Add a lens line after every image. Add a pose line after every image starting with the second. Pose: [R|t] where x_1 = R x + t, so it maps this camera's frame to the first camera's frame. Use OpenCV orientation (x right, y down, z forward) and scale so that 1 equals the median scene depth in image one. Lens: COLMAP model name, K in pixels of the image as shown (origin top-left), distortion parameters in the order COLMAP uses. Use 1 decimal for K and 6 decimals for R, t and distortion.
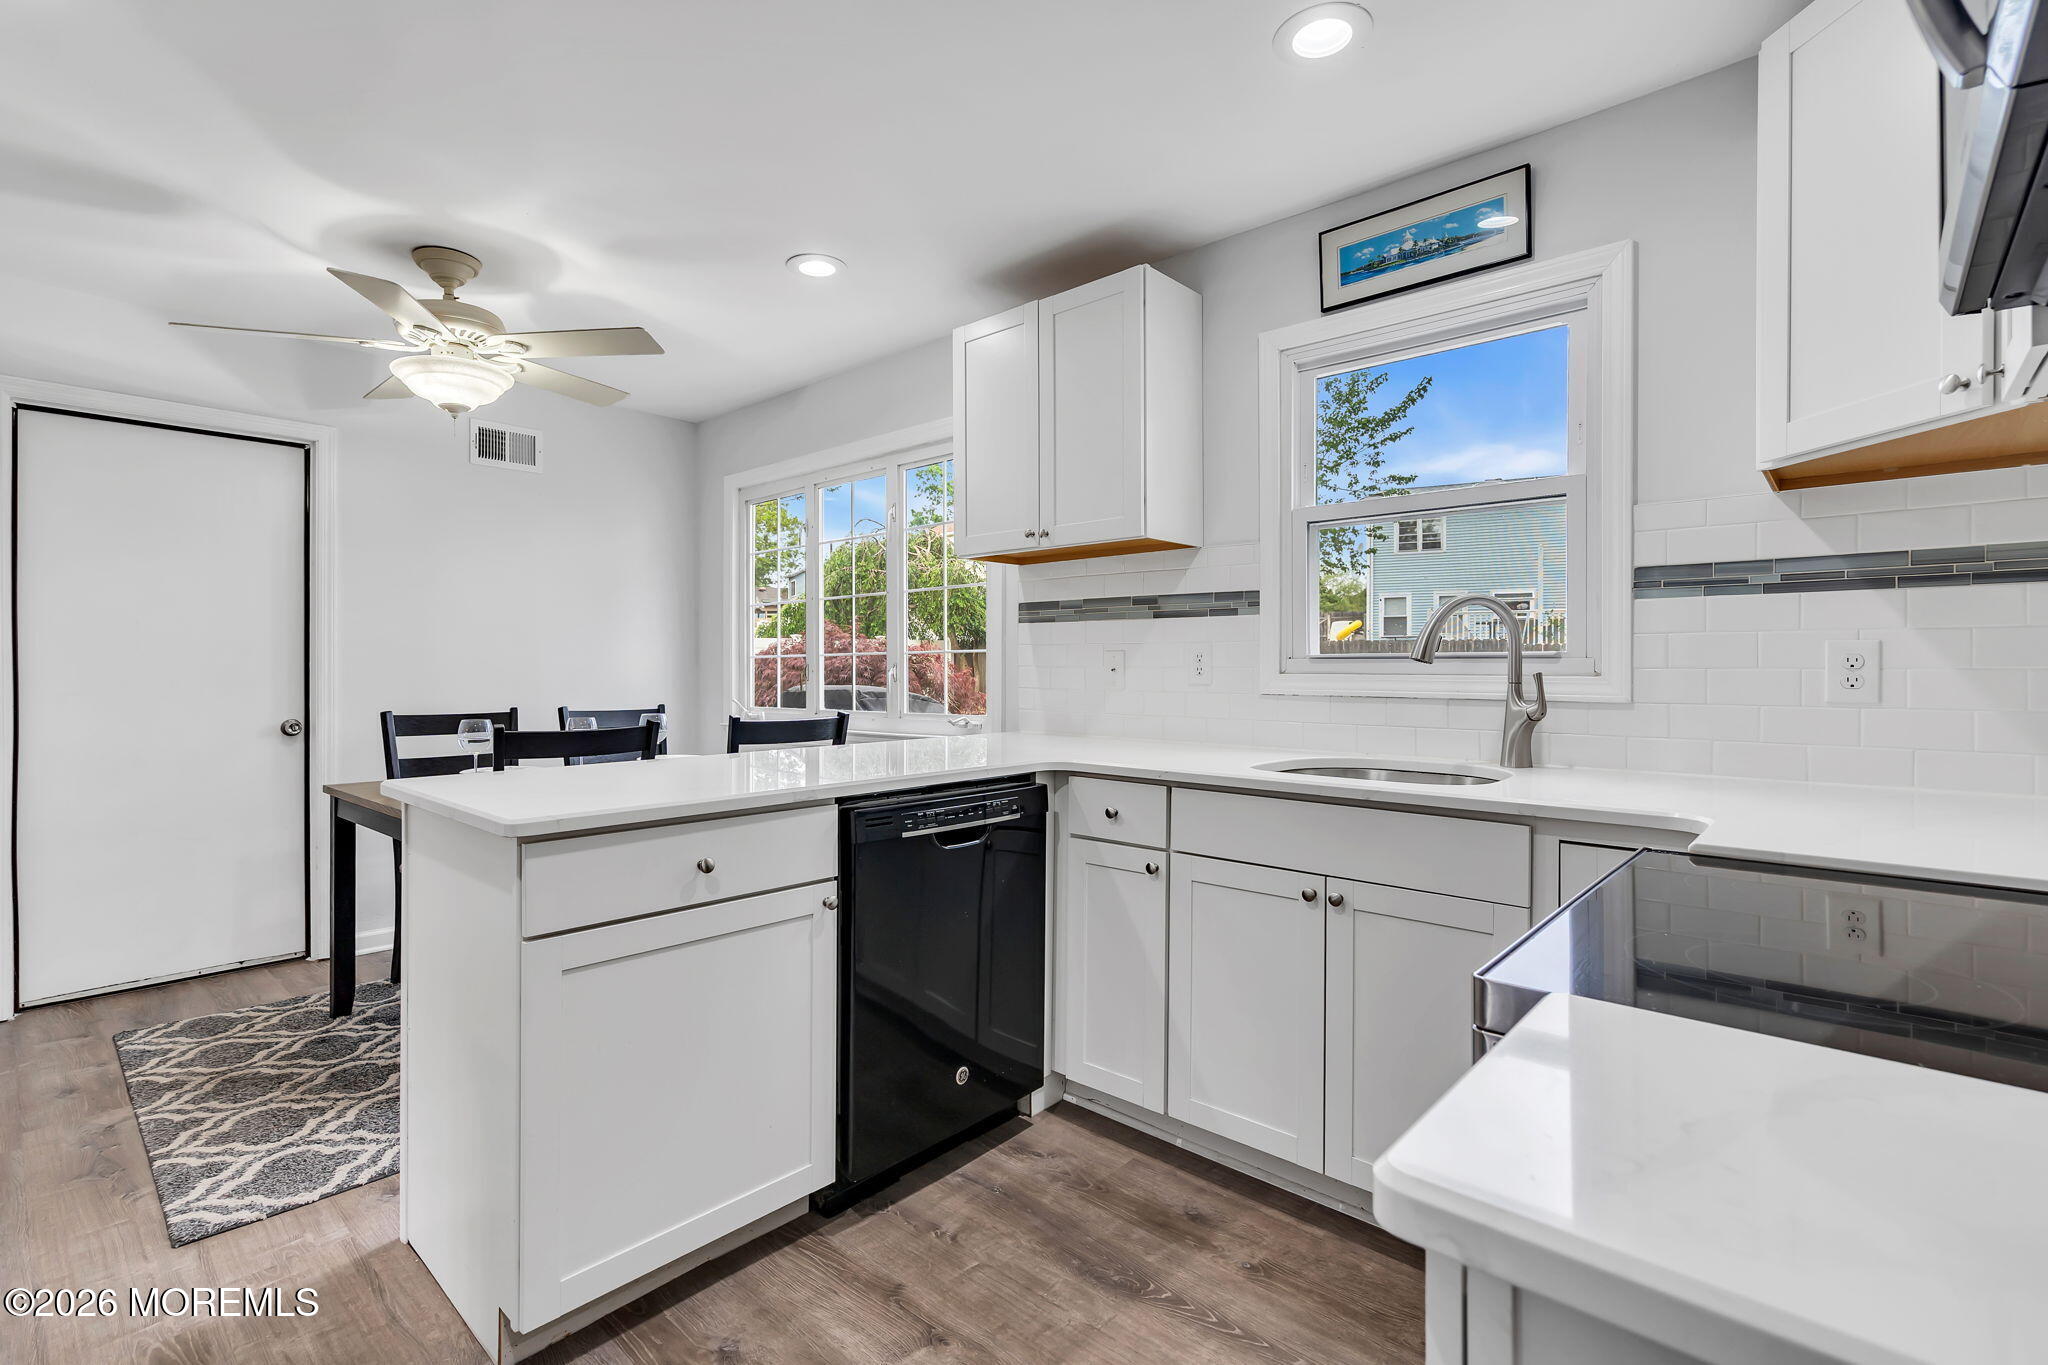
lens RADIAL K [[932.4, 0, 1022.1], [0, 932.4, 671.2], [0, 0, 1]] dist [-0.000393, 0.000079]
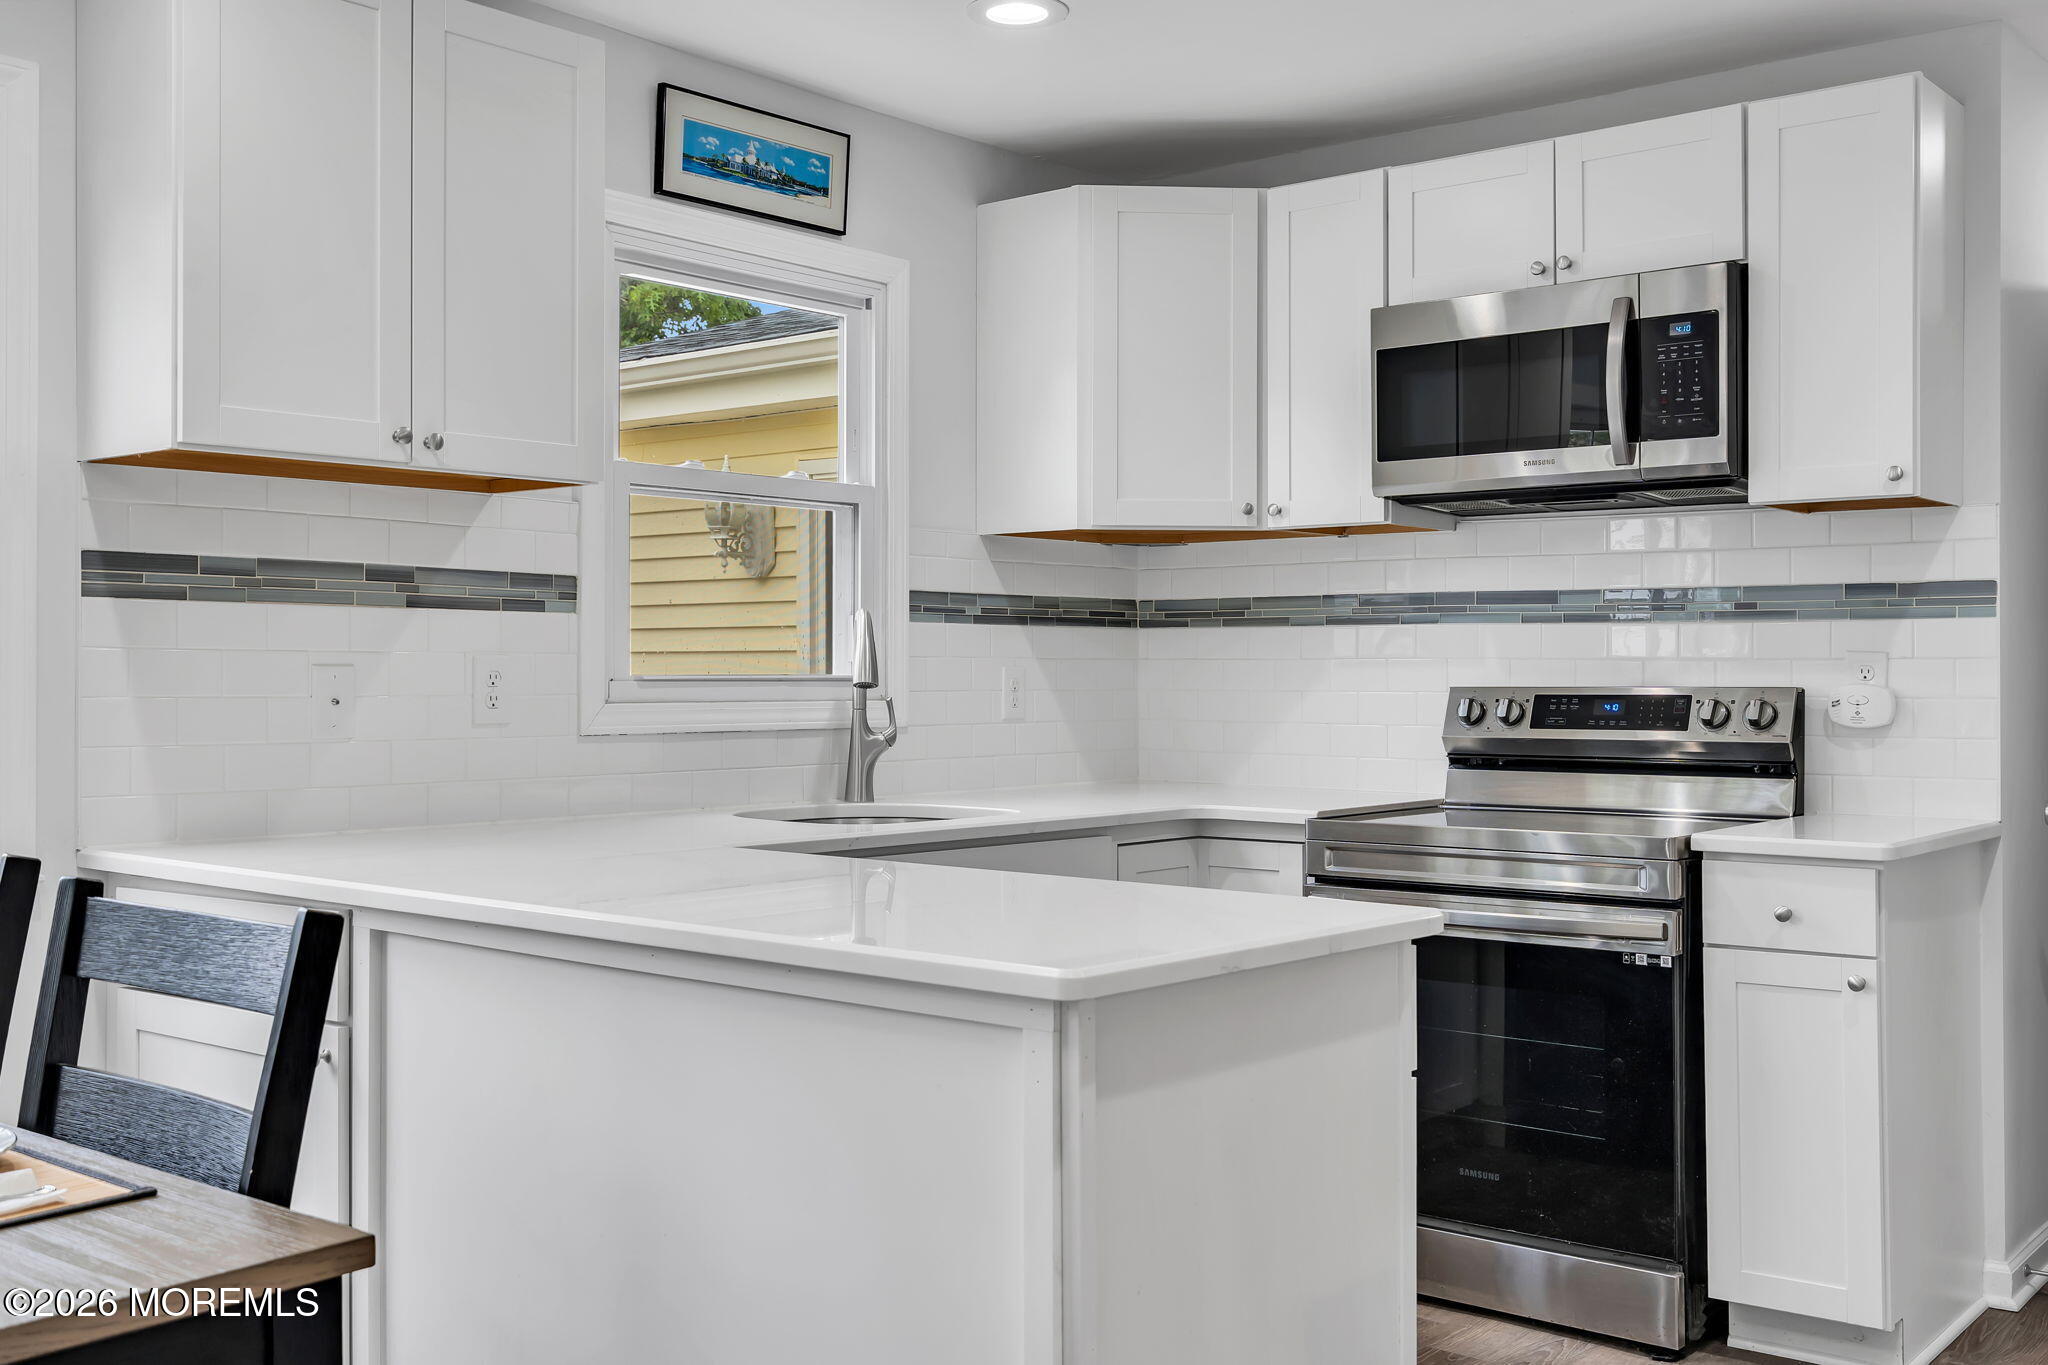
lens RADIAL K [[2060.4, 0, 1021.9], [0, 2060.4, 684.4], [0, 0, 1]] dist [0.017465, 0.000000]
pose [[-0.052526, -0.009032, 0.998579, -1.097461], [0.001993, 0.999956, 0.009149, -0.021531], [-0.998618, 0.002471, -0.052506, 0.700300]]
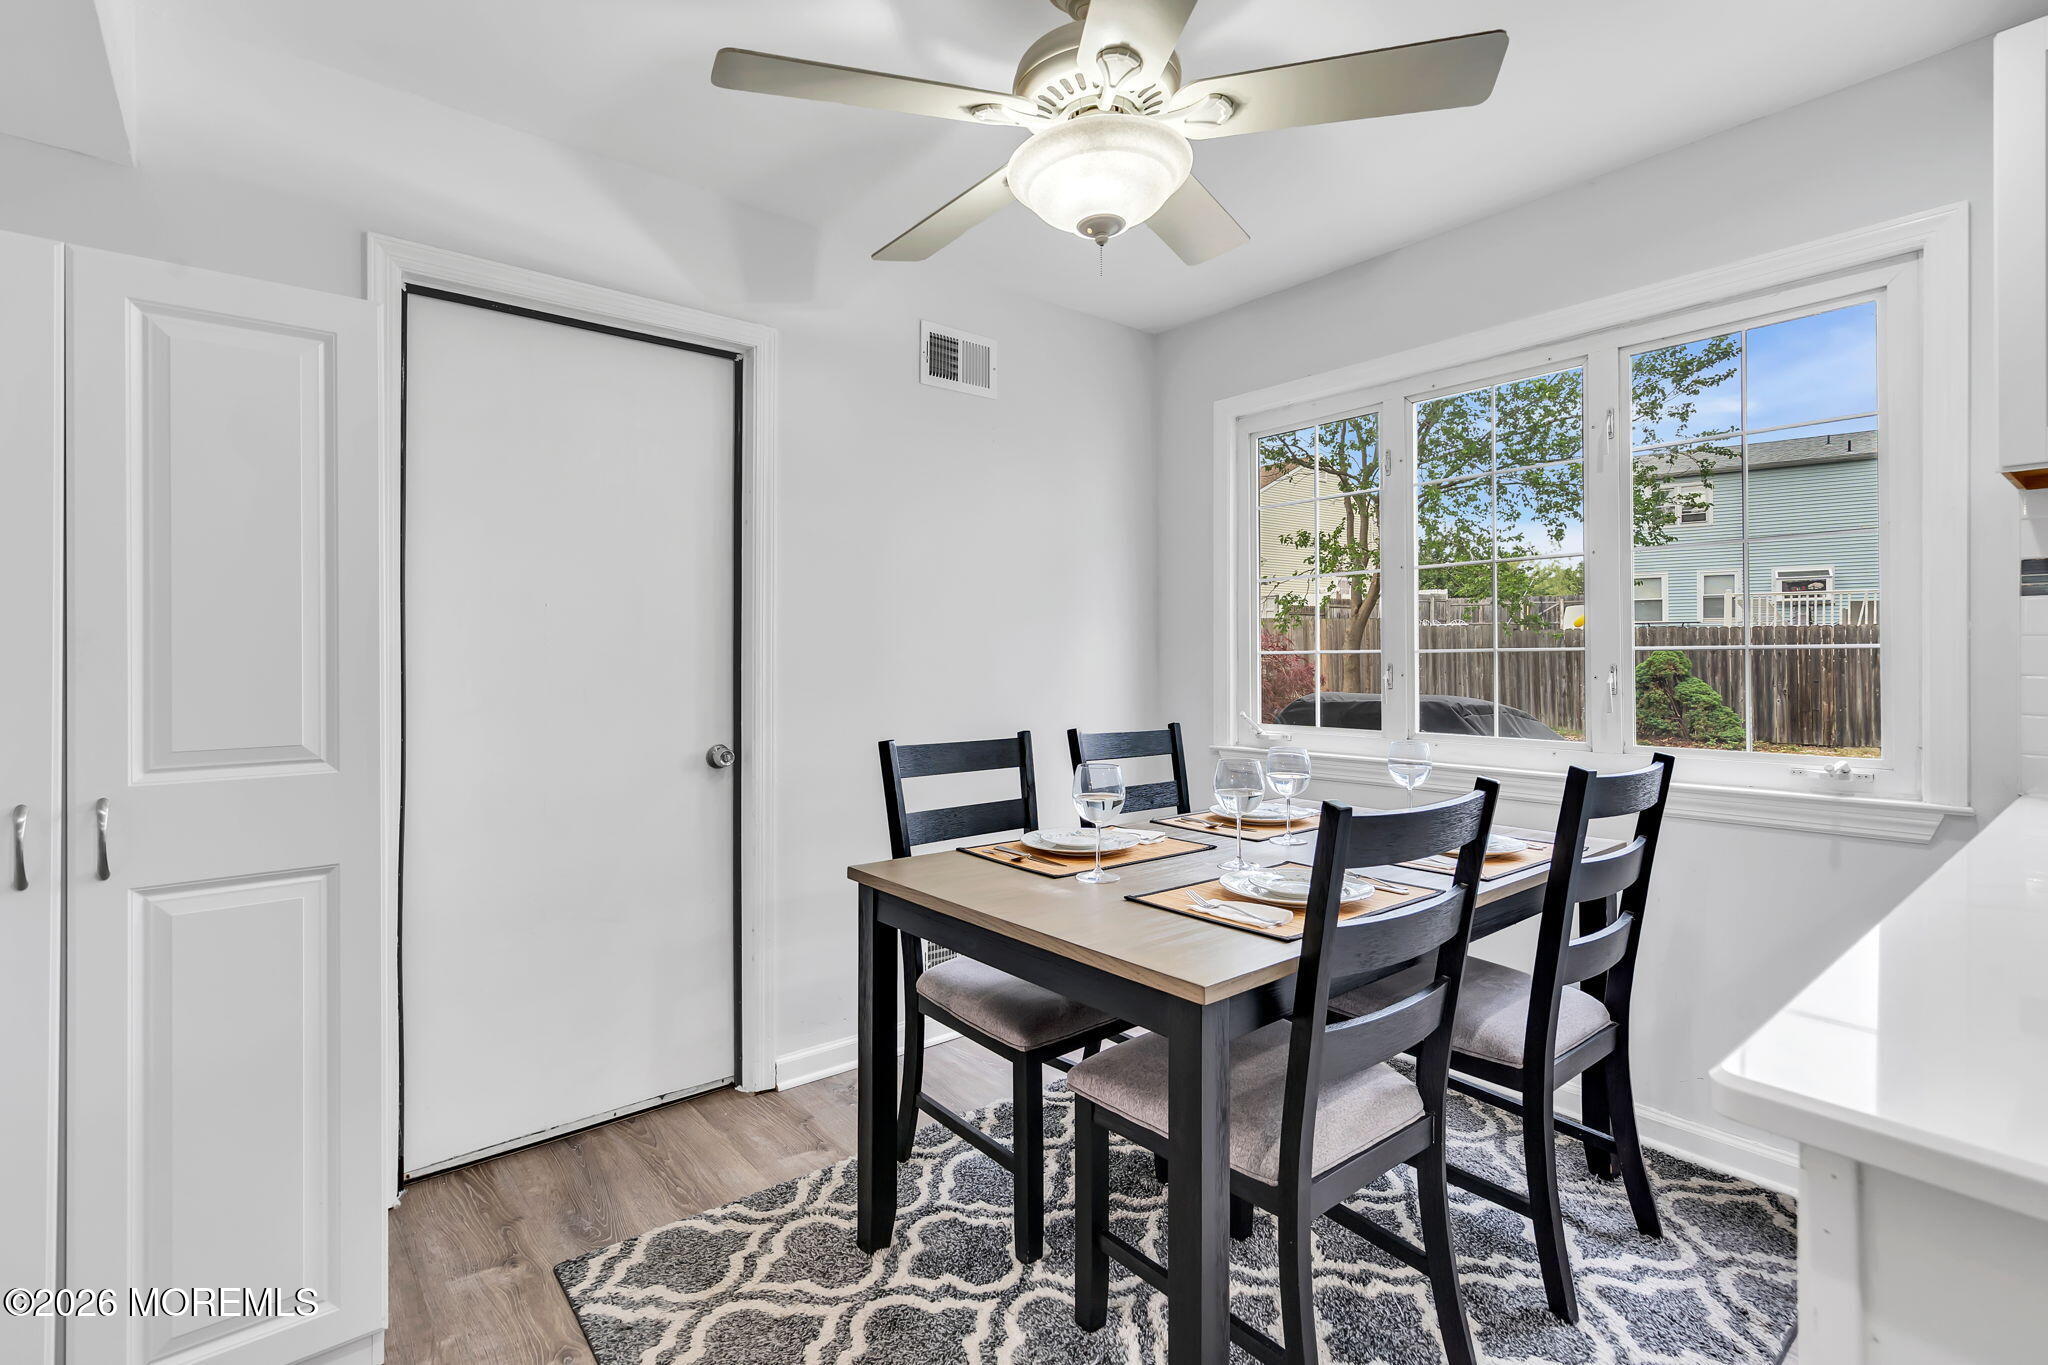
lens RADIAL K [[932.4, 0, 1014.0], [0, 932.4, 650.1], [0, 0, 1]] dist [-0.000393, 0.000079]
pose [[0.988385, -0.000850, -0.151967, -0.568660], [-0.000750, 0.999945, -0.010472, -0.015419], [0.151968, 0.010464, 0.988330, 0.421033]]
